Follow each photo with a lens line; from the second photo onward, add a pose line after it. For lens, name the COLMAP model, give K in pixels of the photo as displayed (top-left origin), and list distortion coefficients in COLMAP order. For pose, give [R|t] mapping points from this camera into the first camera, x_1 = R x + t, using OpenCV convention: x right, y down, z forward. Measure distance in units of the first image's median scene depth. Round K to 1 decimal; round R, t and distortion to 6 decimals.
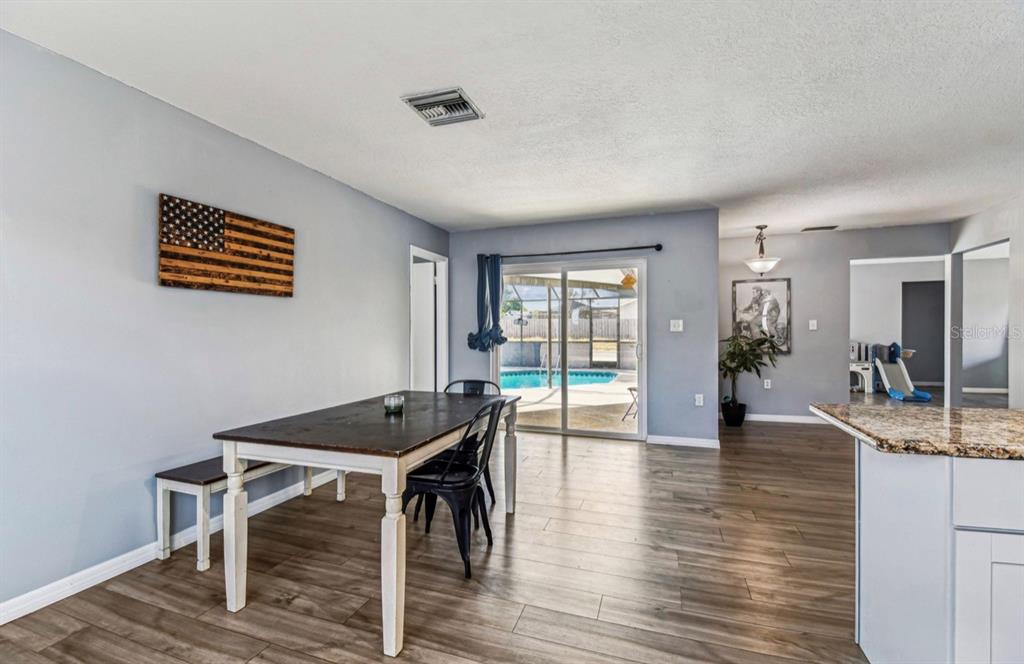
lens RADIAL K [[443.7, 0, 501.7], [0, 443.7, 337.5], [0, 0, 1]] dist [-0.001352, -0.009920]
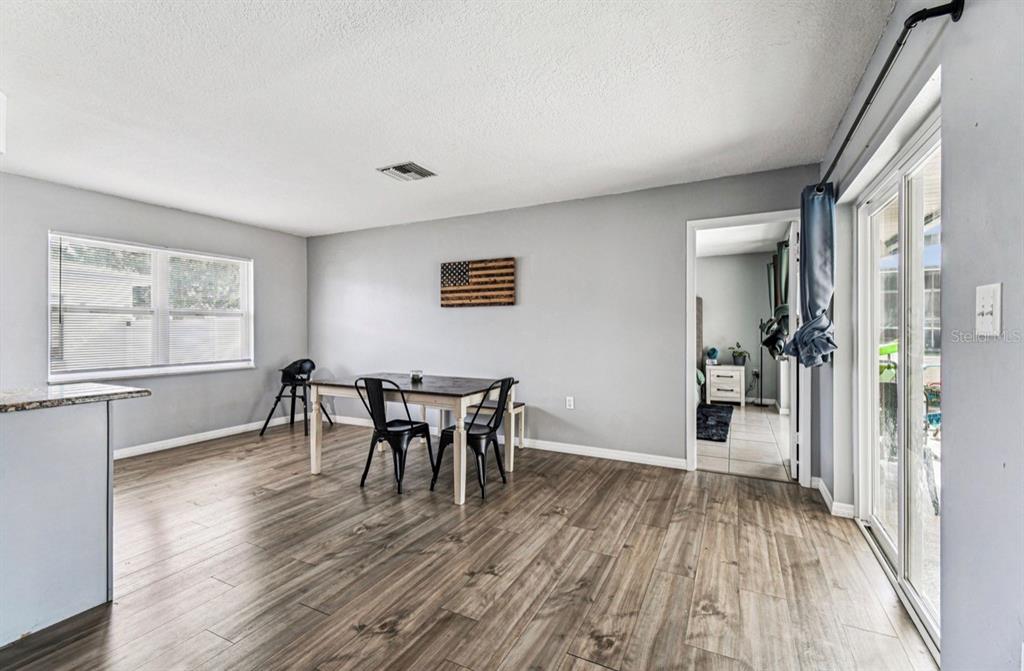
lens RADIAL K [[459.0, 0, 500.7], [0, 459.0, 332.7], [0, 0, 1]] dist [0.000793, 0.000572]
pose [[-0.138123, 0.005041, -0.990402, 1.064751], [-0.016075, 0.999844, 0.007331, -0.013688], [0.990285, 0.016934, -0.138021, 1.245319]]
